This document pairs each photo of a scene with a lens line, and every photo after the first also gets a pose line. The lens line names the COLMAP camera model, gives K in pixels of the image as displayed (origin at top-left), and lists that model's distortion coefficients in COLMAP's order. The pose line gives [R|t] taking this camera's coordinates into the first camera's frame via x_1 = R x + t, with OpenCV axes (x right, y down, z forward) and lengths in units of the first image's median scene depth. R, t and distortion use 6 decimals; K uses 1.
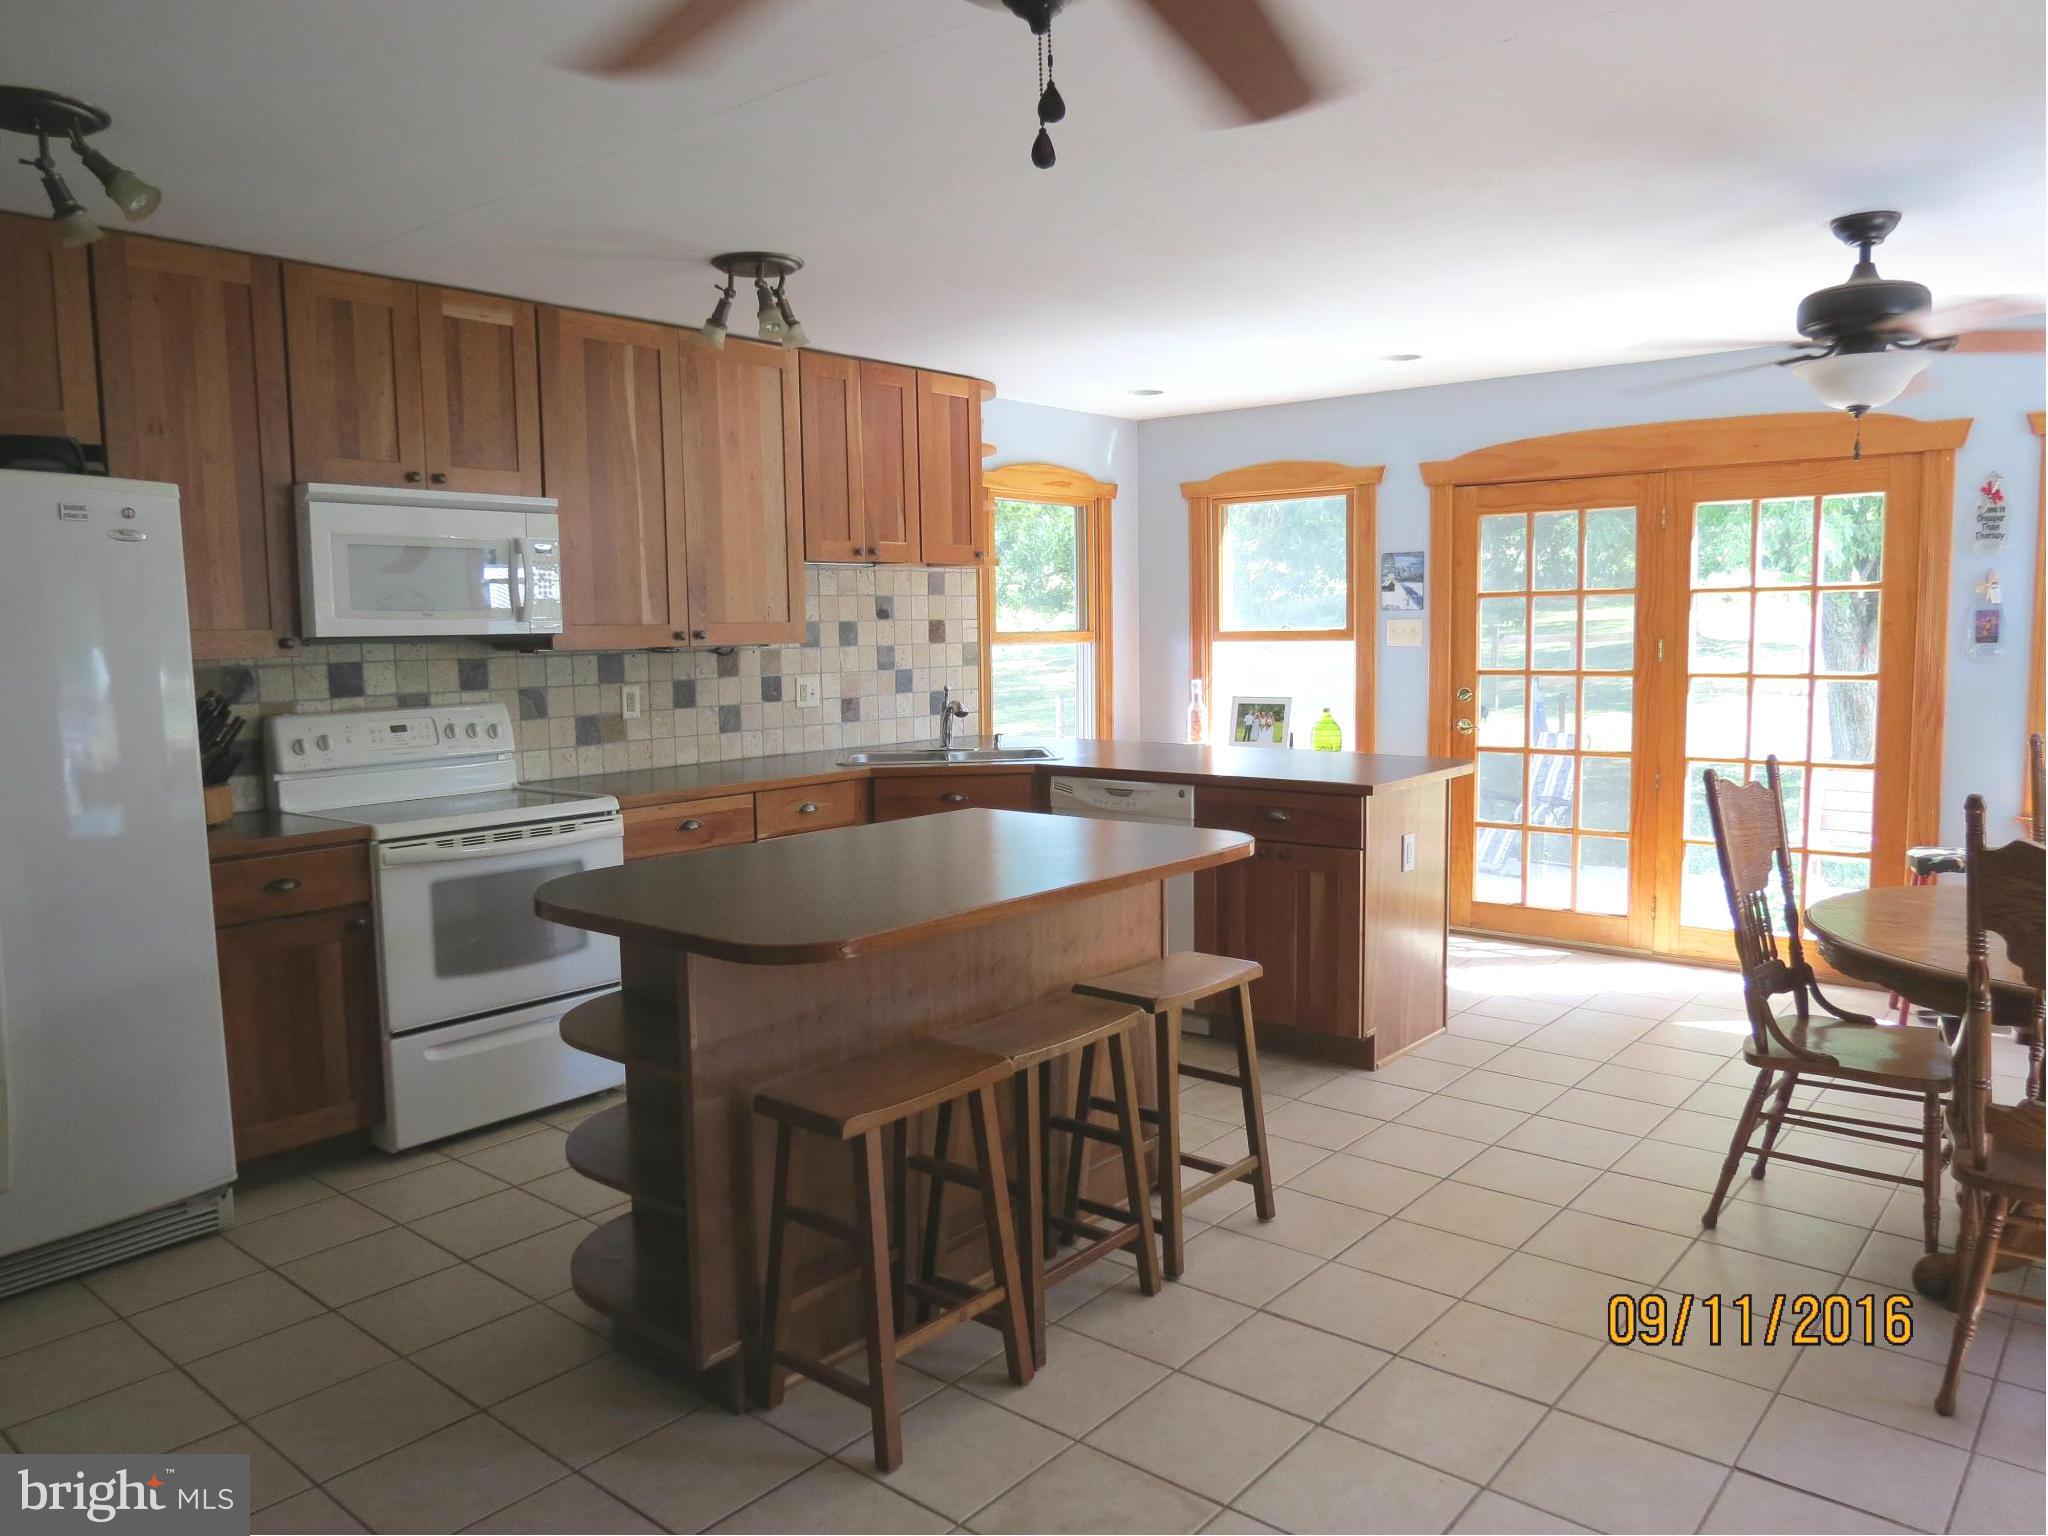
lens RADIAL K [[1468.5, 0, 1017.4], [0, 1468.5, 770.1], [0, 0, 1]] dist [-0.031540, 0.013448]
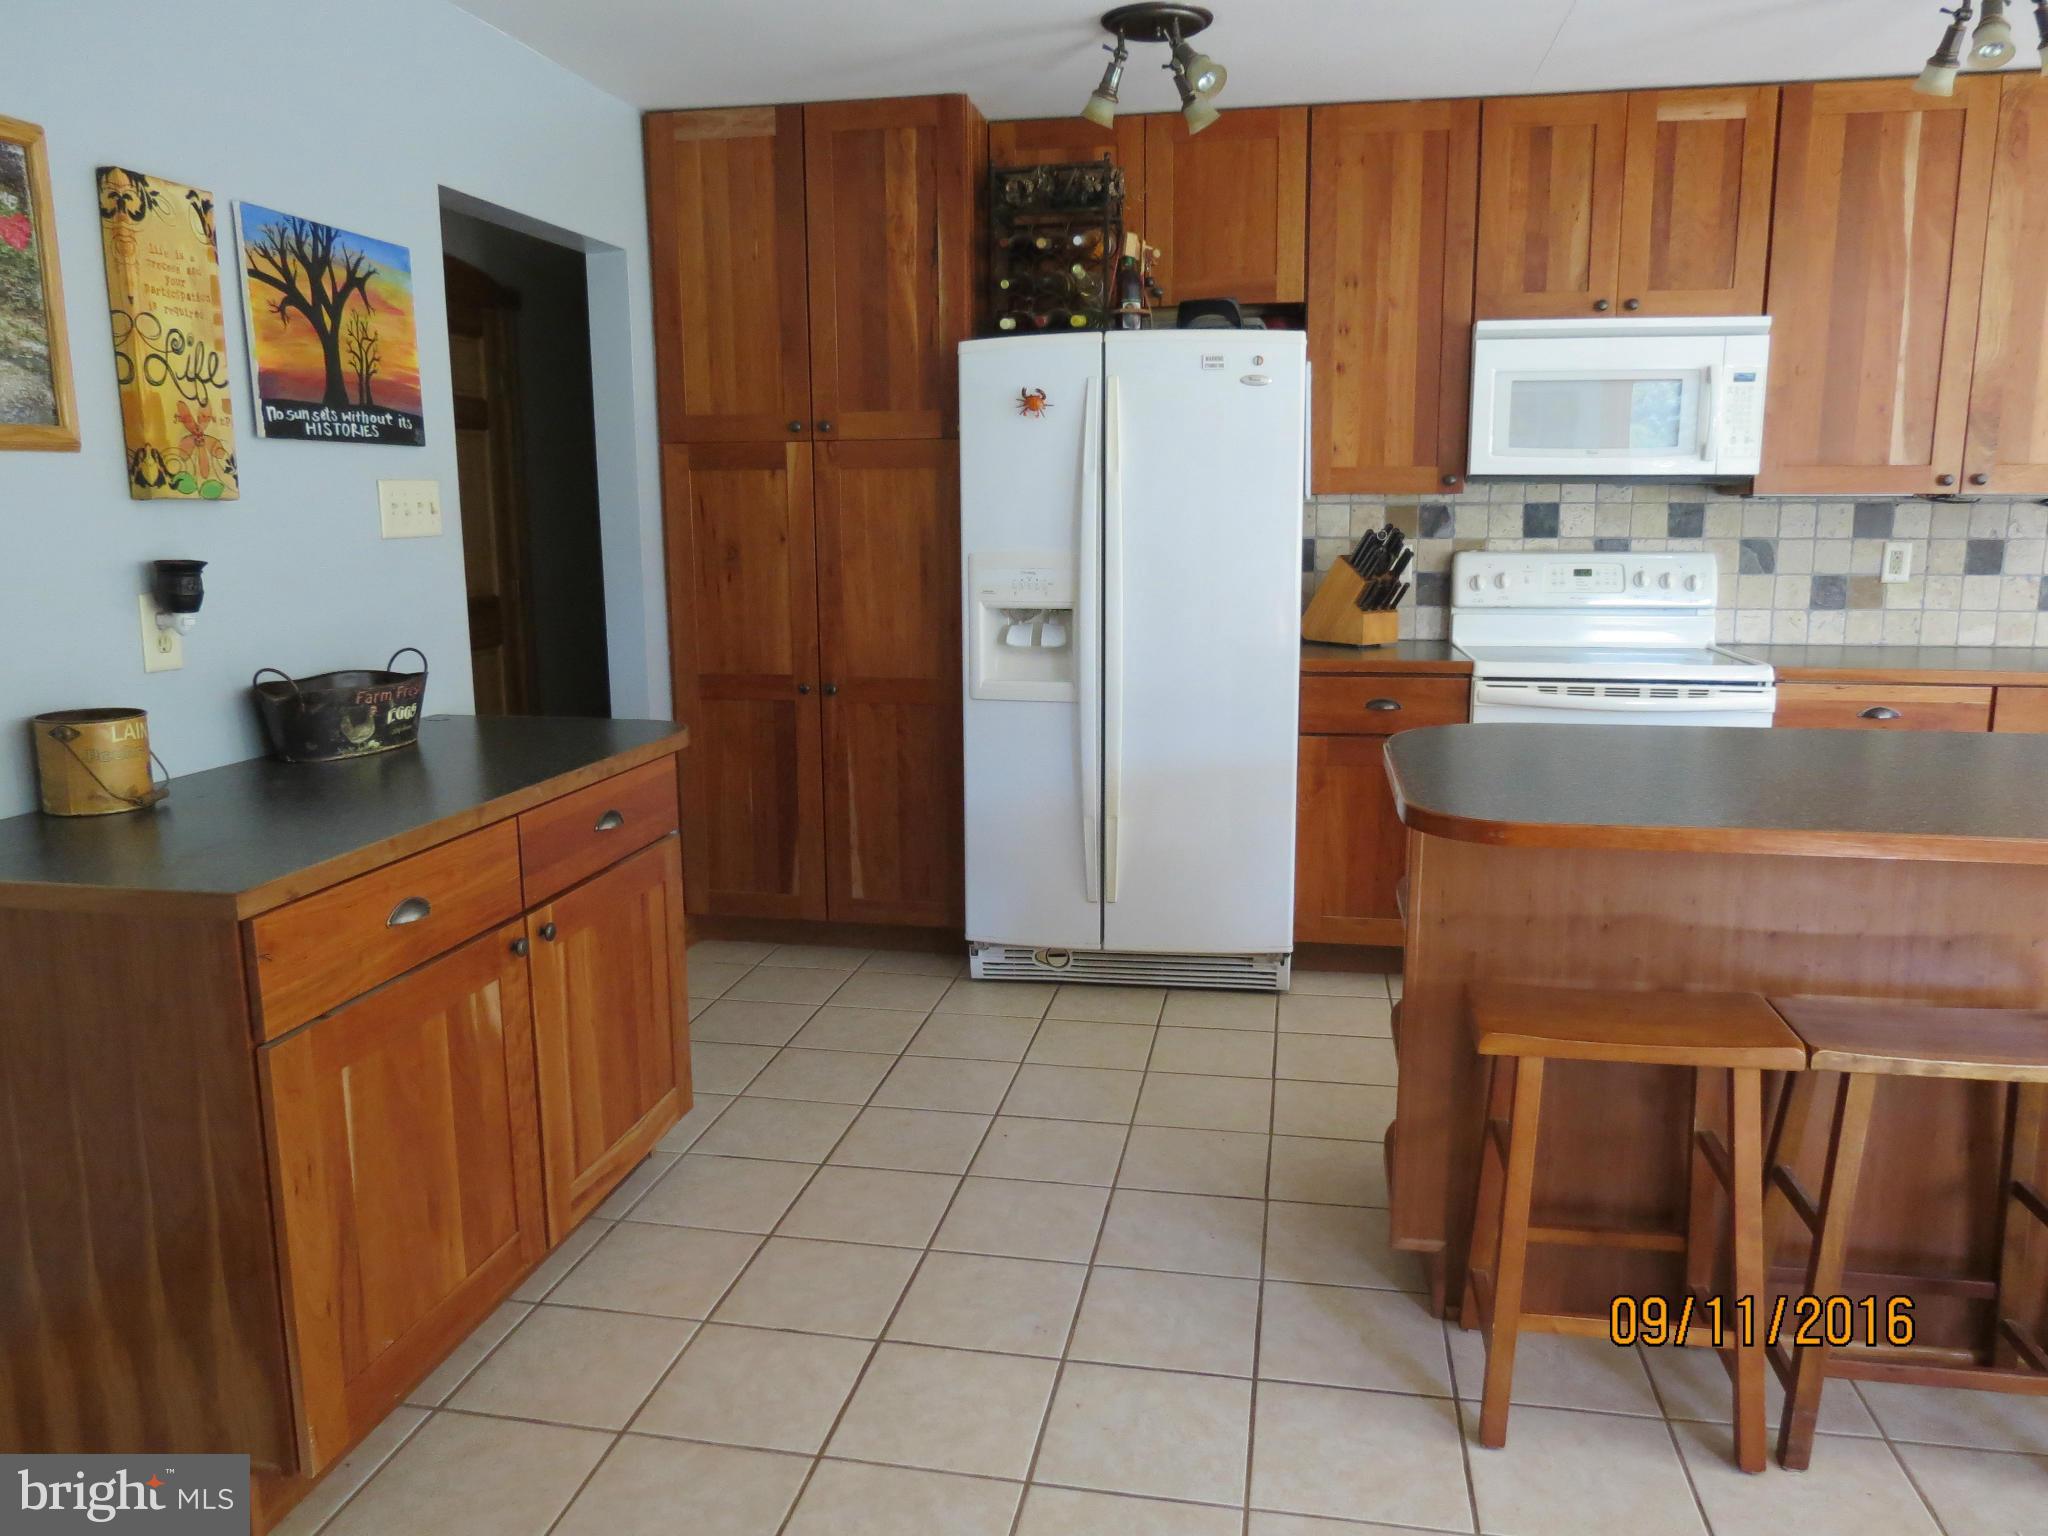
lens RADIAL K [[1468.5, 0, 1020.6], [0, 1468.5, 771.6], [0, 0, 1]] dist [-0.031540, 0.013448]
pose [[0.482291, 0.170428, -0.859273, 0.247062], [-0.090483, 0.985338, 0.144646, -0.004398], [0.871326, 0.007989, 0.490640, 0.188139]]
